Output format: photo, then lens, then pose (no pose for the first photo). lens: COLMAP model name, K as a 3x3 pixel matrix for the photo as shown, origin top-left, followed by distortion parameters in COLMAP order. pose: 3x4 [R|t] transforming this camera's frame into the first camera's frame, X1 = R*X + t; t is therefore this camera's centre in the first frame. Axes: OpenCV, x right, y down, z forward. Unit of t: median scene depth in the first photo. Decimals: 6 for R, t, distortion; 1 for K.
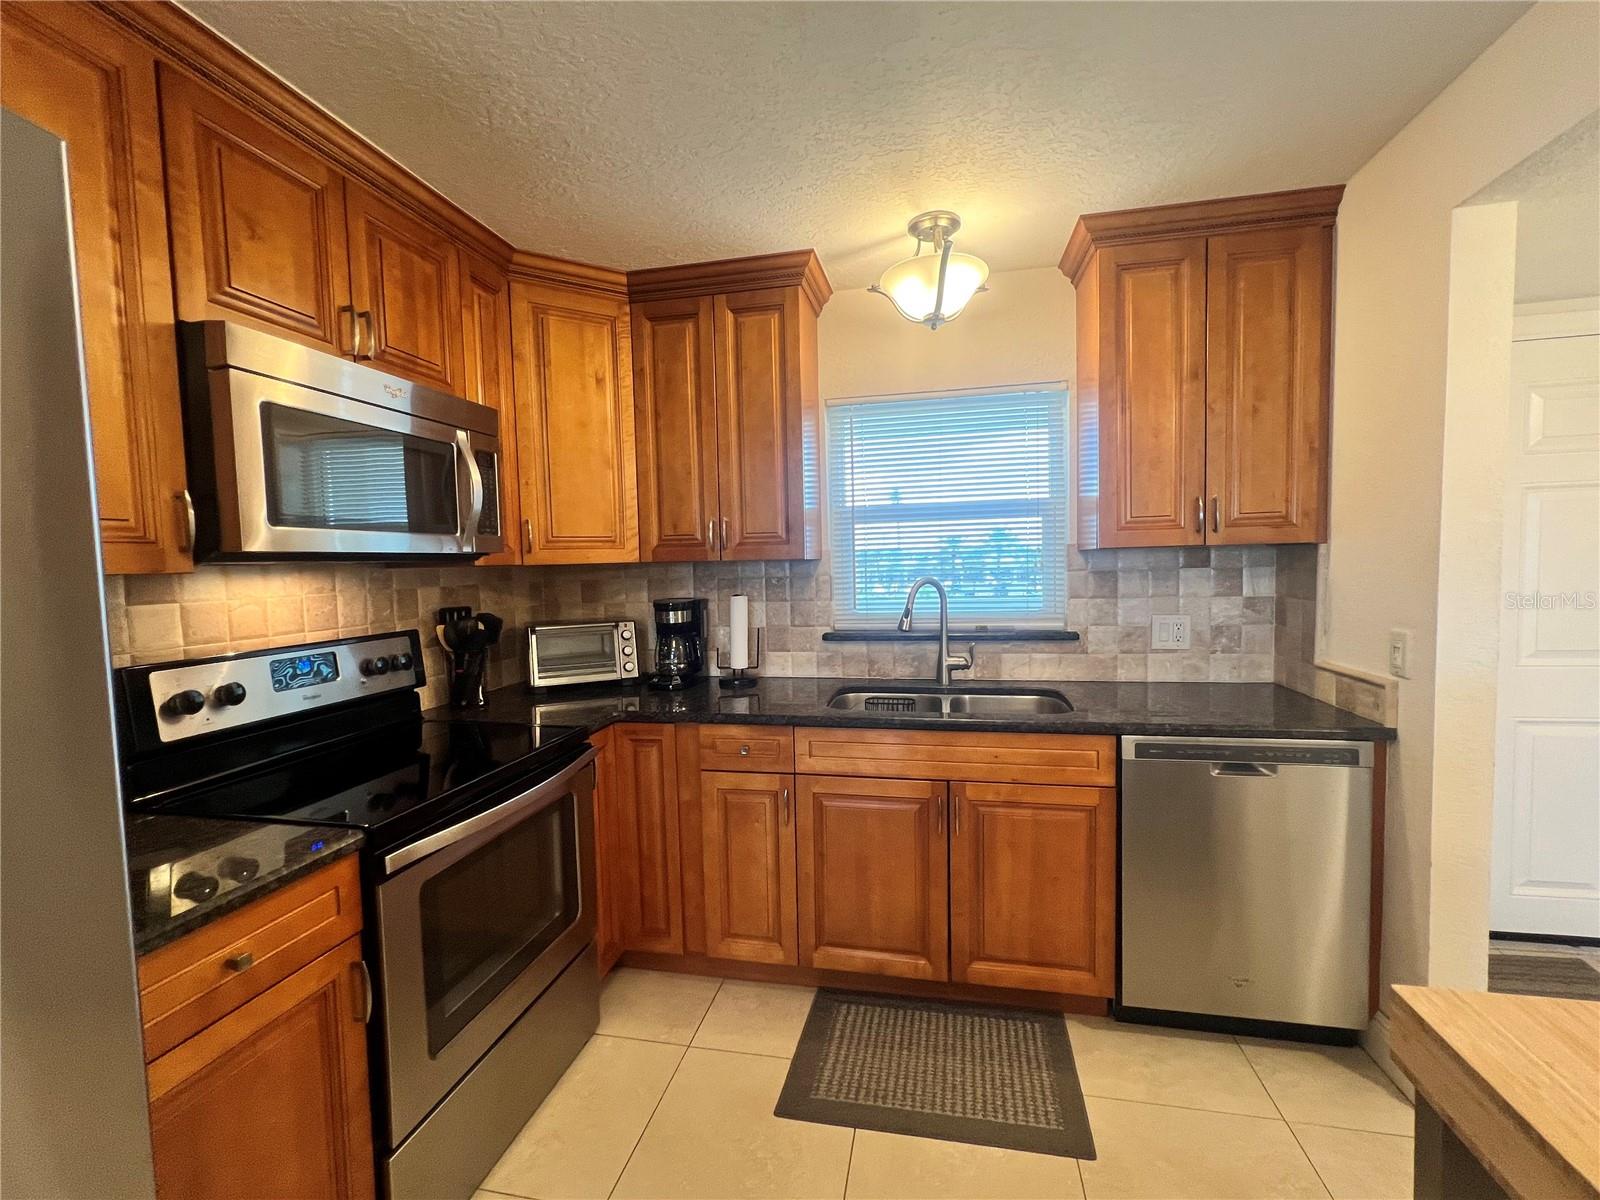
lens RADIAL K [[679.6, 0, 809.1], [0, 679.6, 600.2], [0, 0, 1]] dist [-0.004905, -0.000316]
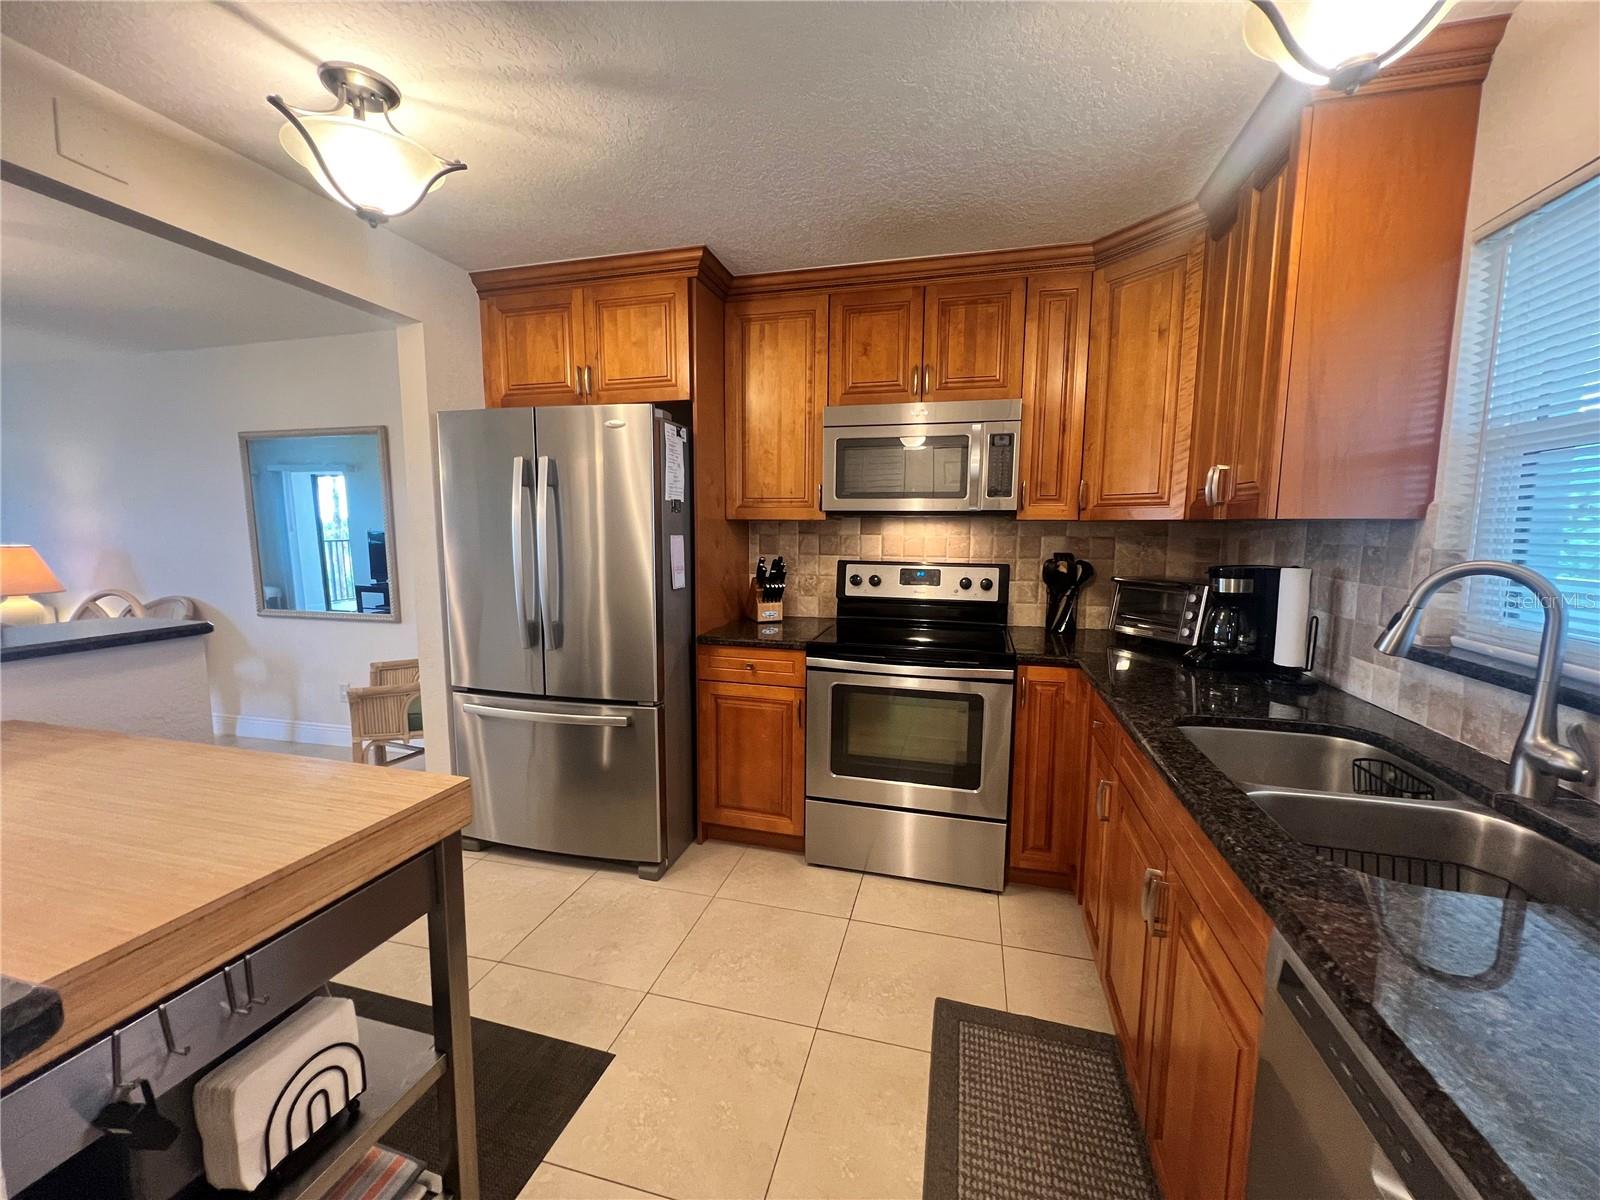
lens RADIAL K [[637.7, 0, 804.9], [0, 637.7, 600.8], [0, 0, 1]] dist [-0.001384, -0.000021]
pose [[-0.057752, 0.140402, -0.988409, 0.758287], [-0.063921, 0.987510, 0.144009, -0.045439], [0.996283, 0.071496, -0.048056, 0.625617]]
